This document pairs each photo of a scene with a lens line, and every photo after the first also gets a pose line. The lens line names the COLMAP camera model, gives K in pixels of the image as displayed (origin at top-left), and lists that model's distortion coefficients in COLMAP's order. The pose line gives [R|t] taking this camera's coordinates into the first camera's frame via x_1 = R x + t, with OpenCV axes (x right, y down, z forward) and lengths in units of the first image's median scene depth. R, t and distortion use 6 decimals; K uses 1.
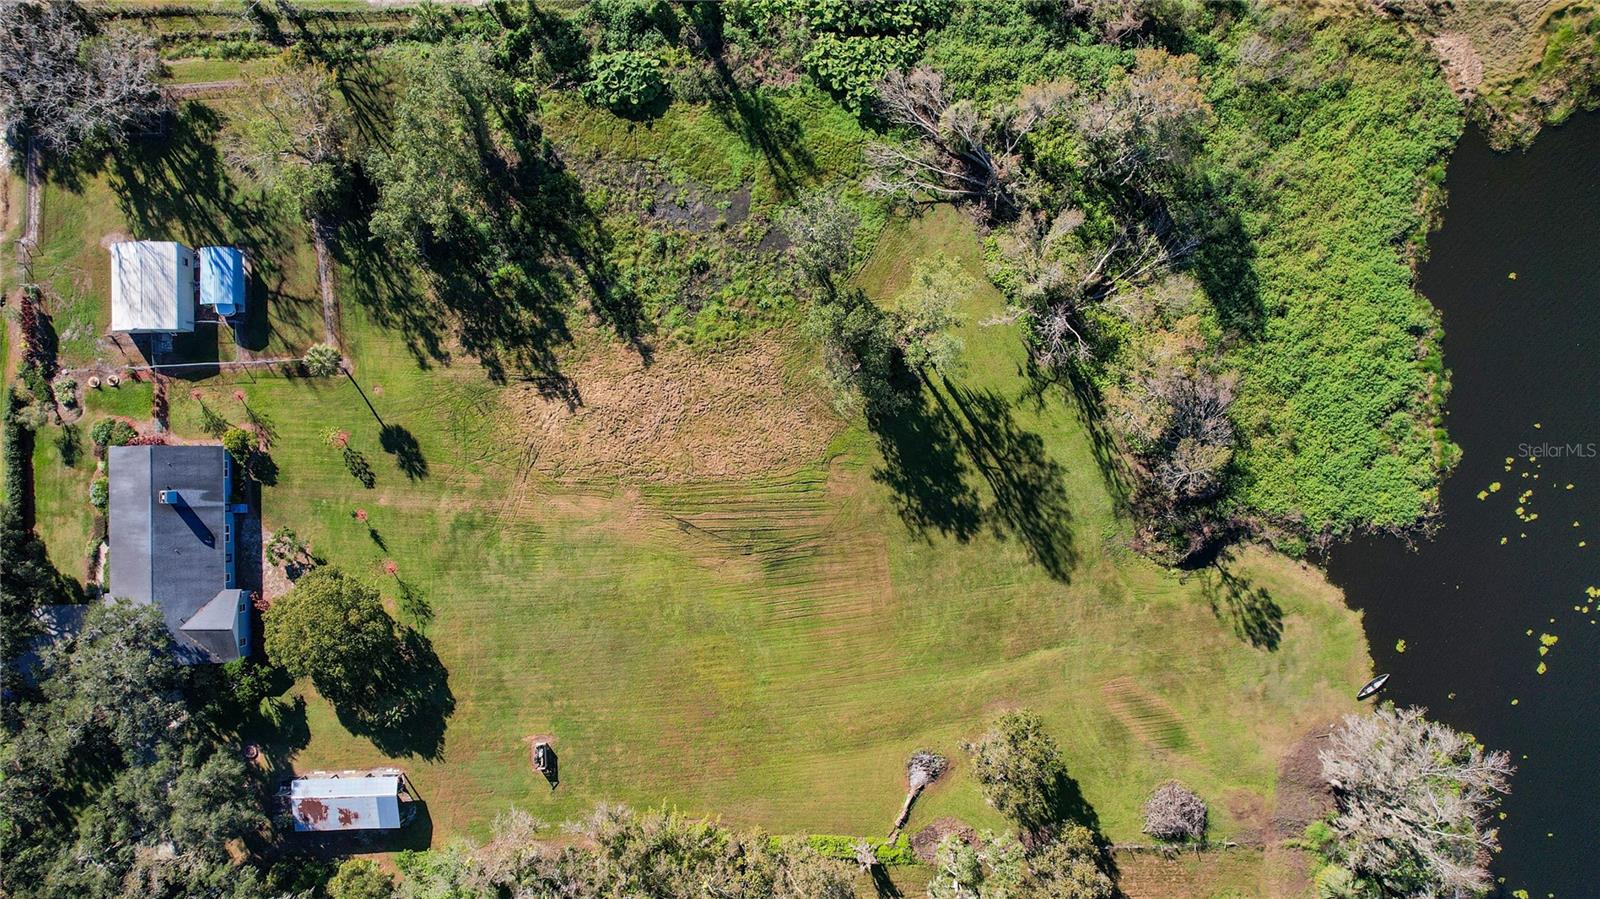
lens RADIAL K [[1029.1, 0, 800.0], [0, 1029.1, 449.5], [0, 0, 1]] dist [-0.085650, 0.080419]
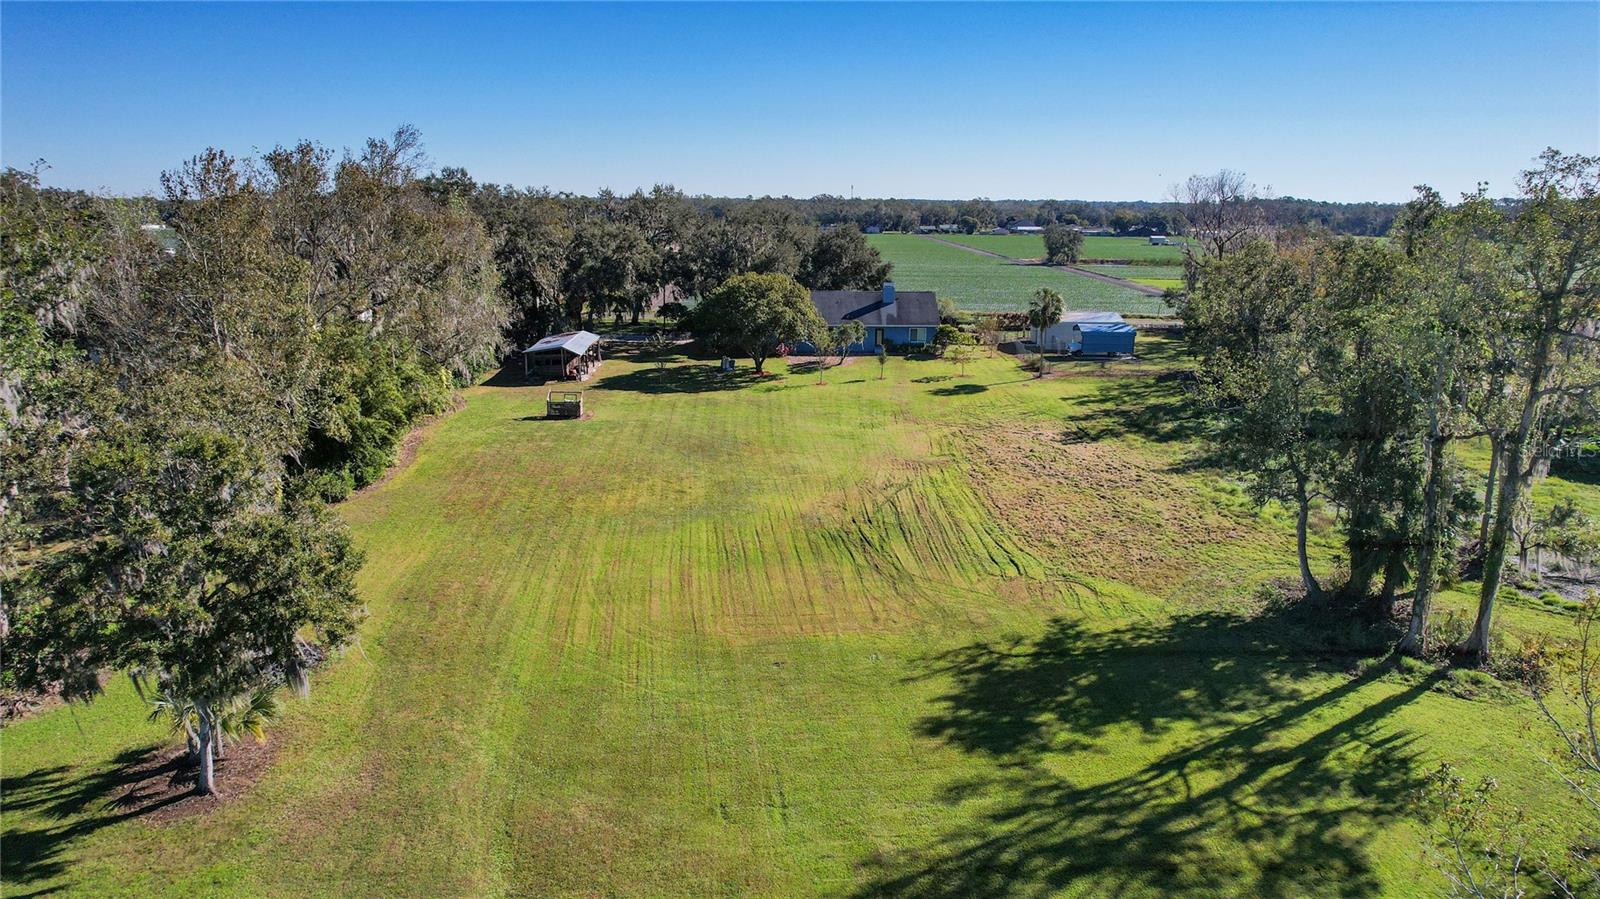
lens RADIAL K [[1029.1, 0, 800.0], [0, 1029.1, 449.5], [0, 0, 1]] dist [-0.085650, 0.080419]
pose [[-0.007821, 0.226671, -0.973940, 0.453041], [-0.999828, 0.014623, 0.011433, 0.124456], [0.016833, 0.973862, 0.226517, 0.852323]]
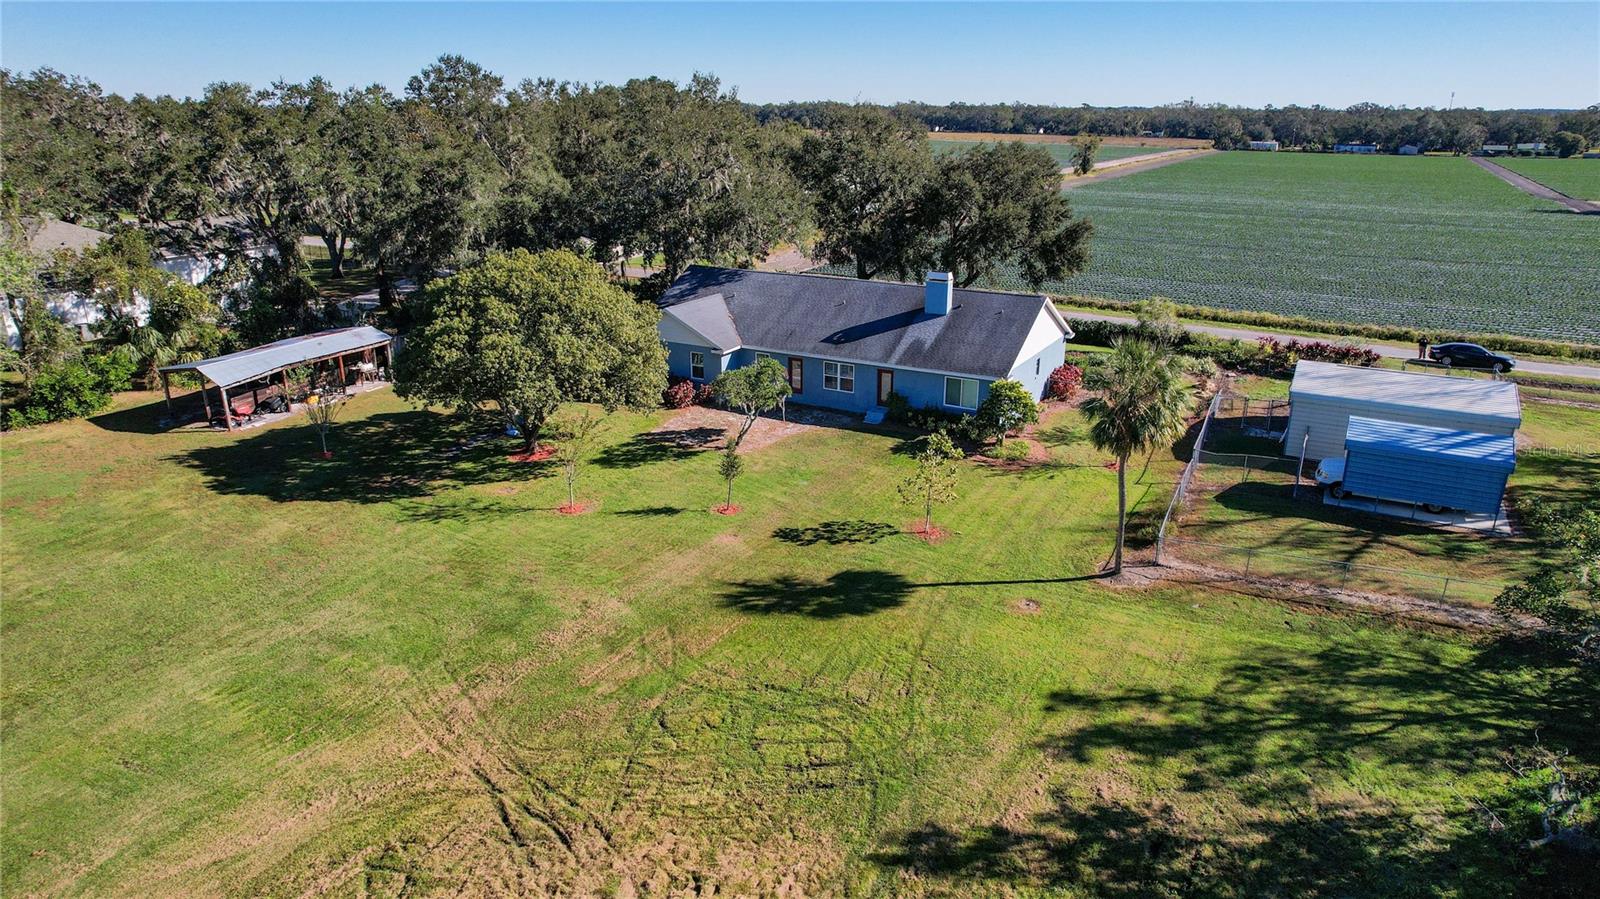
lens RADIAL K [[1029.1, 0, 800.0], [0, 1029.1, 449.5], [0, 0, 1]] dist [-0.085650, 0.080419]
pose [[-0.495290, 0.267046, -0.826665, -0.126017], [-0.868638, -0.138577, 0.475672, -0.142815], [0.012470, 0.953668, 0.300602, 0.856487]]
